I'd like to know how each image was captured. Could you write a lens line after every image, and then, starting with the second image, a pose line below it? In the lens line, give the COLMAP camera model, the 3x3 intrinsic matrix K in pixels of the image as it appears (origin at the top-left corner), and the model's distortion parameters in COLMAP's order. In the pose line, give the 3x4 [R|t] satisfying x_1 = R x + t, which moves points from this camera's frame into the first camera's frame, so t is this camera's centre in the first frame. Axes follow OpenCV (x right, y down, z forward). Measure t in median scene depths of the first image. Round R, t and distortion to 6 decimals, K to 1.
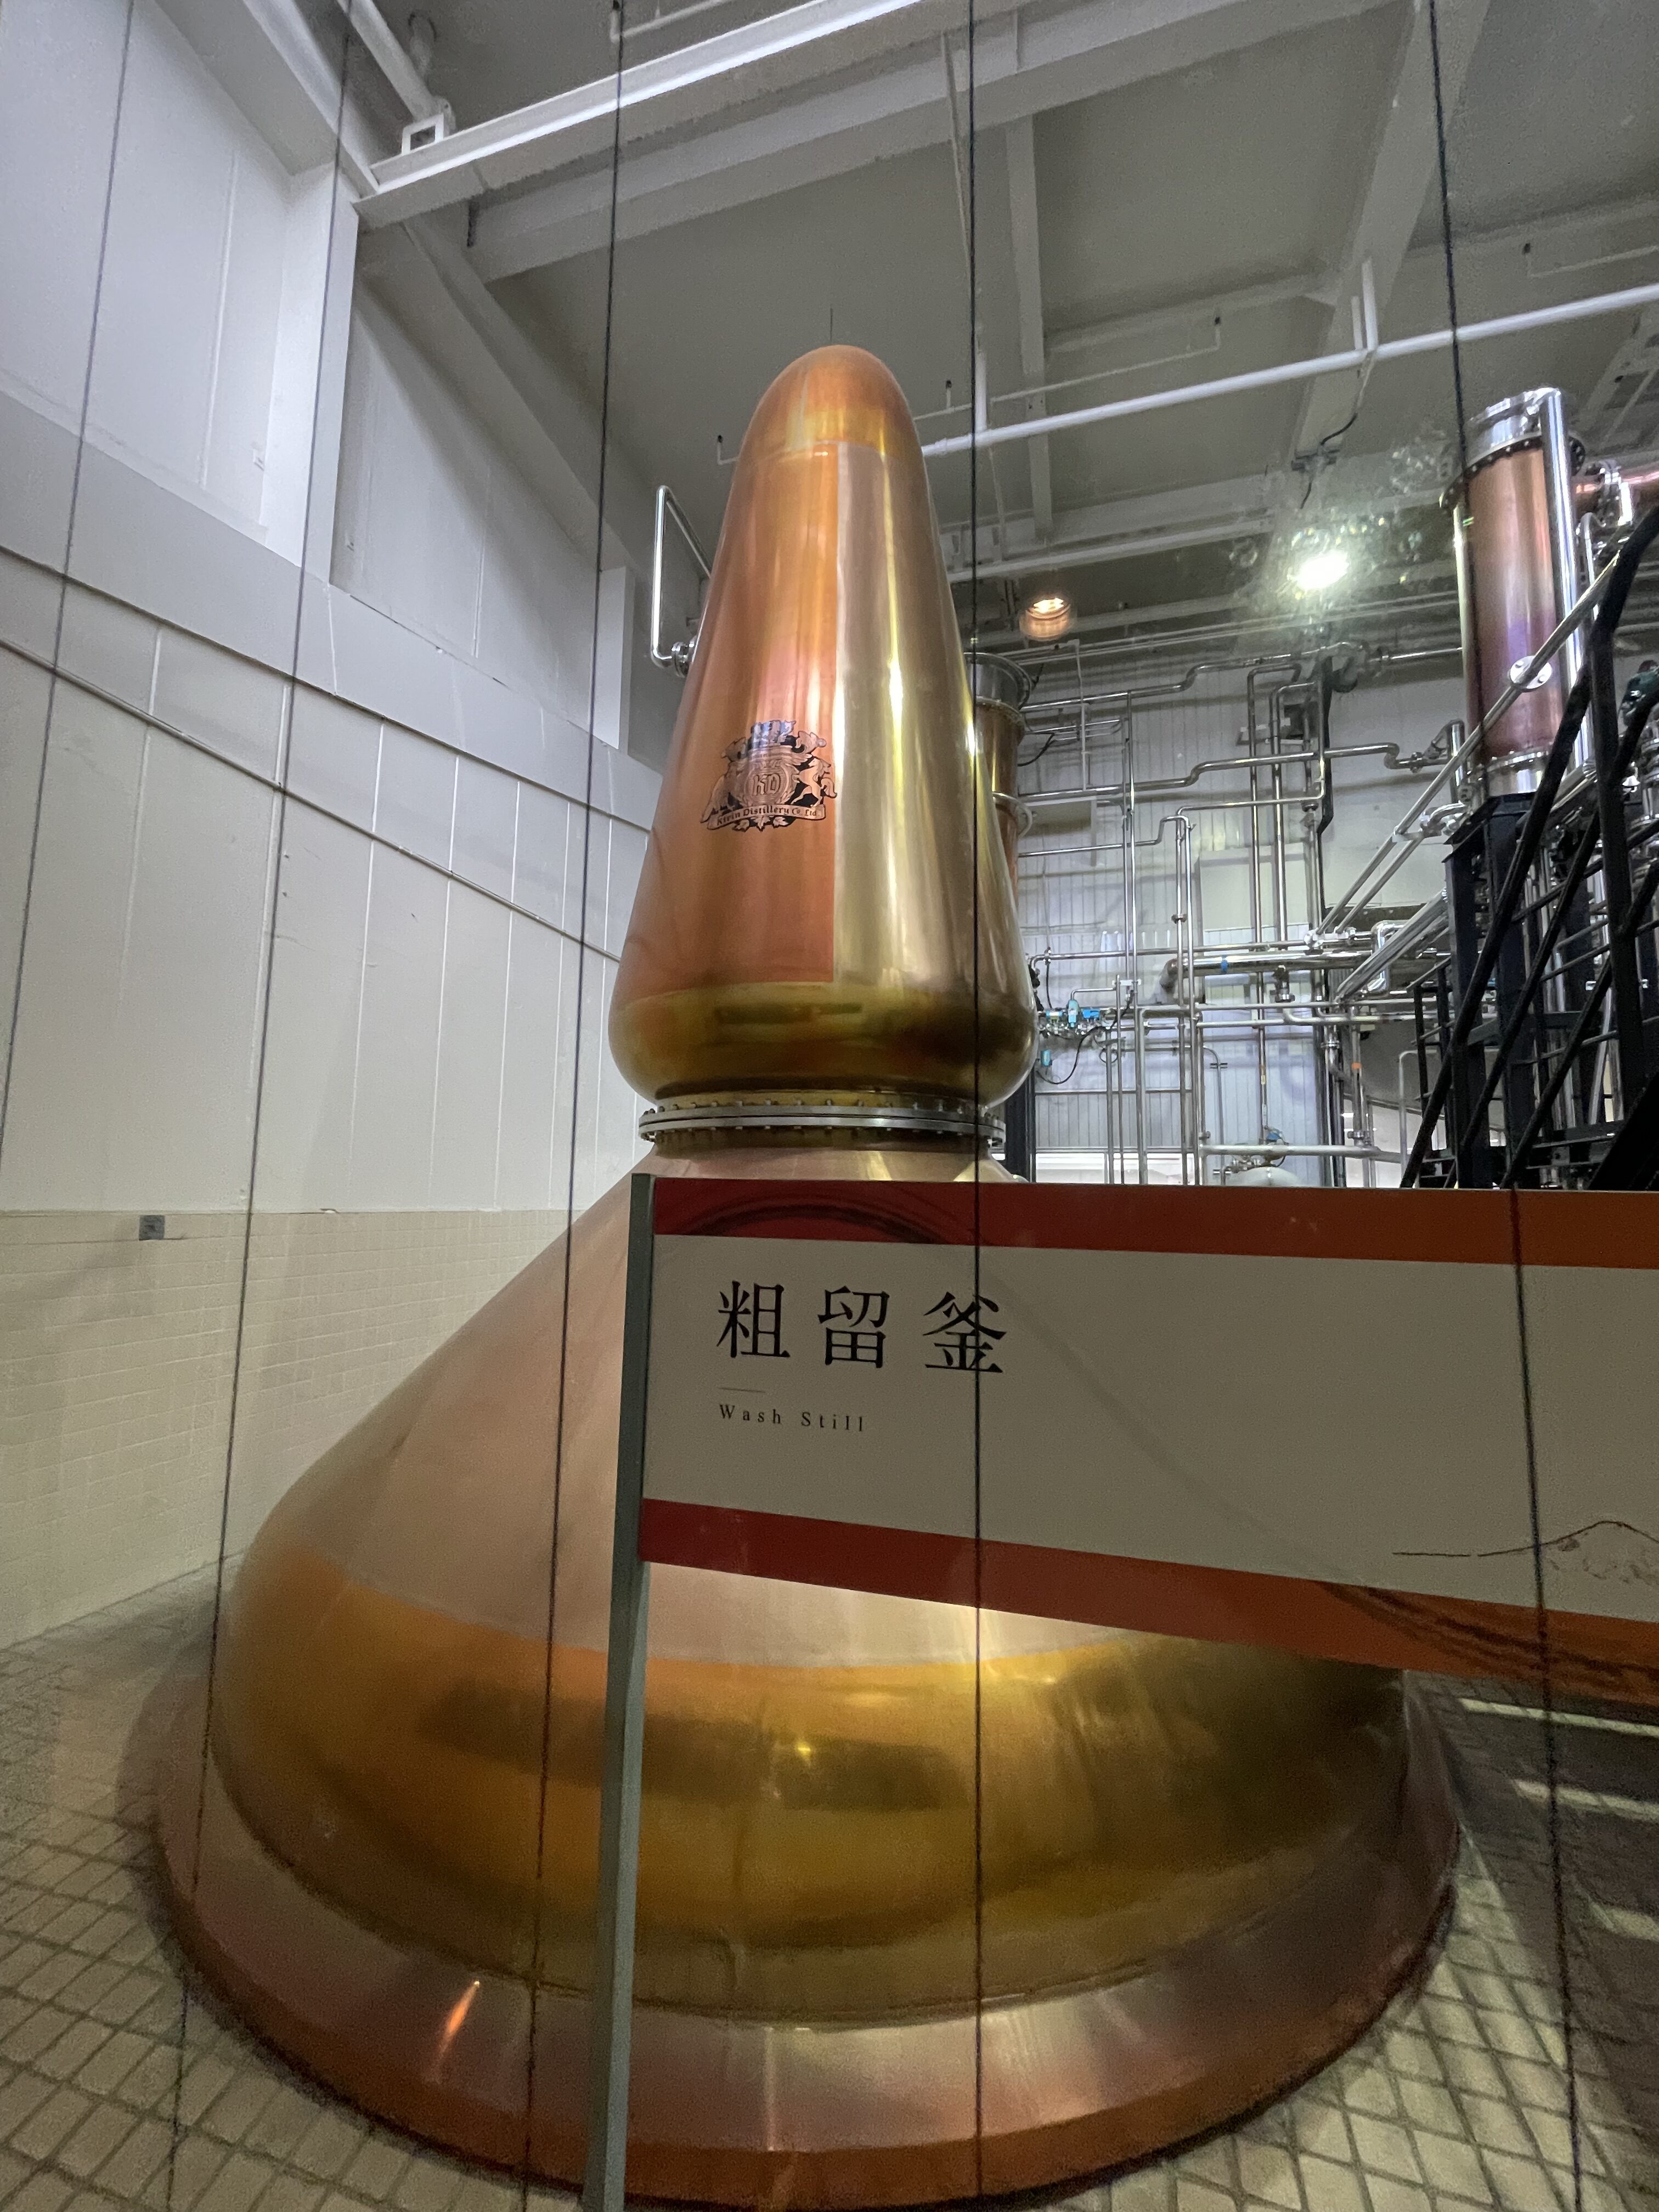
lens RADIAL K [[884.6, 0, 831.8], [0, 884.6, 1108.7], [0, 0, 1]] dist [-0.002599, 0.000040]
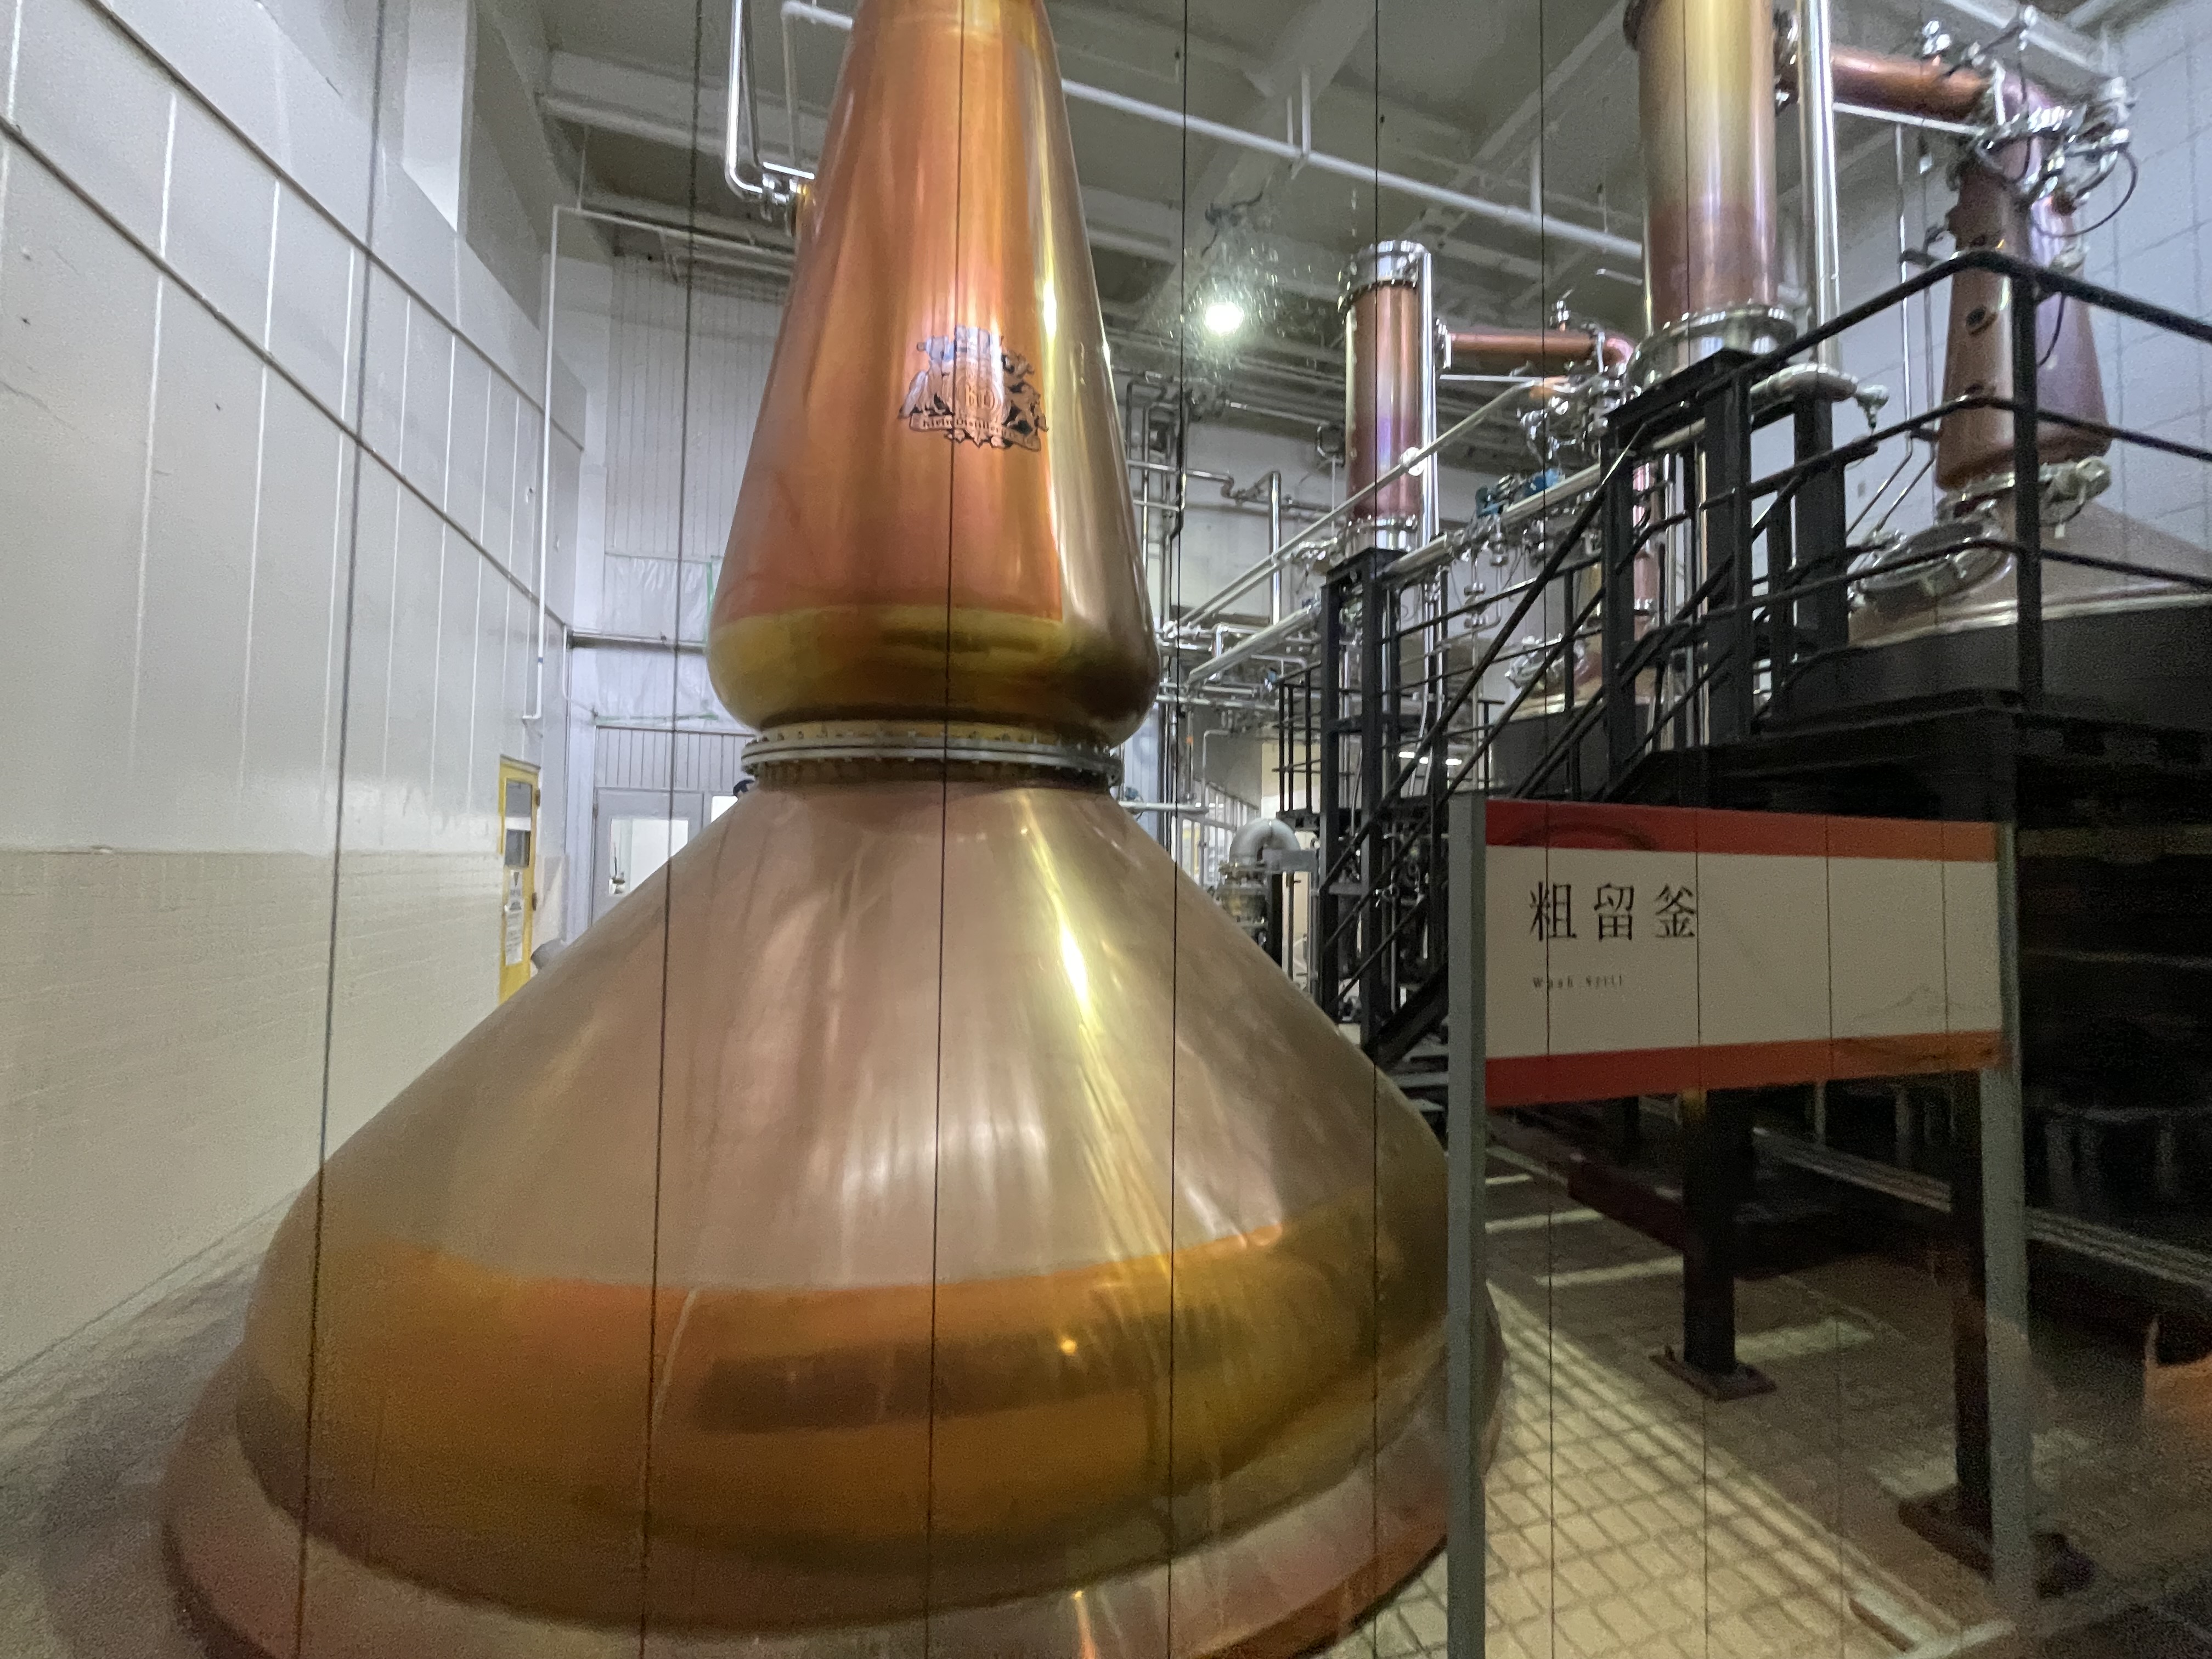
lens RADIAL K [[884.6, 0, 1115.8], [0, 884.6, 827.1], [0, 0, 1]] dist [-0.002599, 0.000040]
pose [[0.831682, 0.019000, 0.554928, -0.426722], [-0.059514, 0.996707, 0.055070, 0.026804], [-0.552054, -0.078827, 0.830074, 0.093804]]
